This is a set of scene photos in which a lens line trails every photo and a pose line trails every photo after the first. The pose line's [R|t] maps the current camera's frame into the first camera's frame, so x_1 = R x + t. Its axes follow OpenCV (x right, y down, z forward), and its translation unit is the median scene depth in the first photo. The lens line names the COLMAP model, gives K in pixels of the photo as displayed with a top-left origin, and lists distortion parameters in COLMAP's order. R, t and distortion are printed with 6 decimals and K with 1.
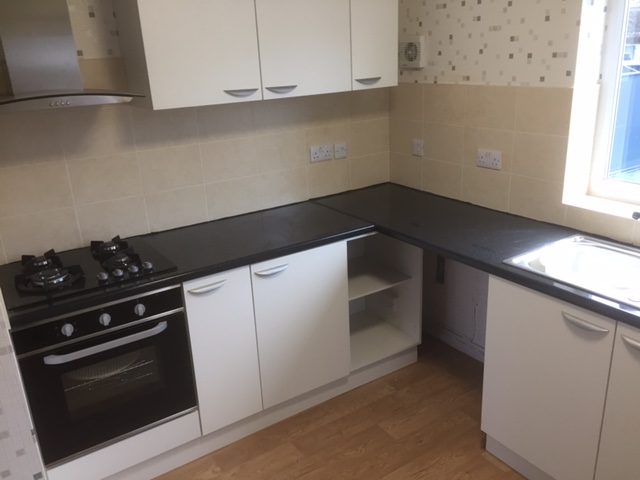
lens RADIAL K [[550.4, 0, 320.0], [0, 550.4, 240.0], [0, 0, 1]] dist [0.108192, -0.152864]
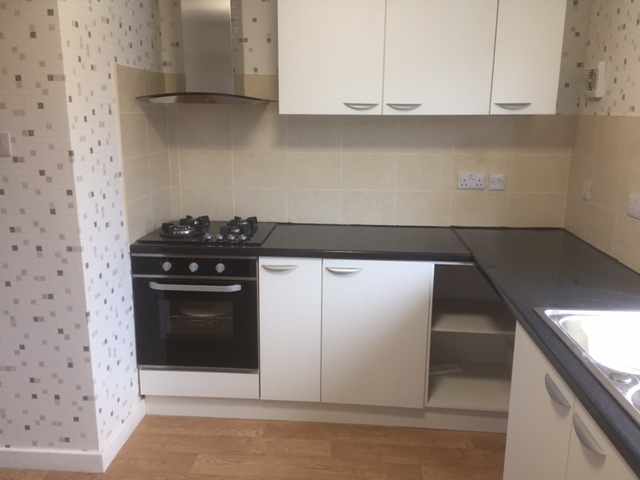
lens RADIAL K [[550.4, 0, 320.0], [0, 550.4, 240.0], [0, 0, 1]] dist [0.108192, -0.152864]
pose [[0.787463, 0.187627, -0.587110, 0.442740], [-0.242484, 0.970036, -0.015231, 0.024223], [0.566660, 0.154358, 0.809364, 0.100620]]
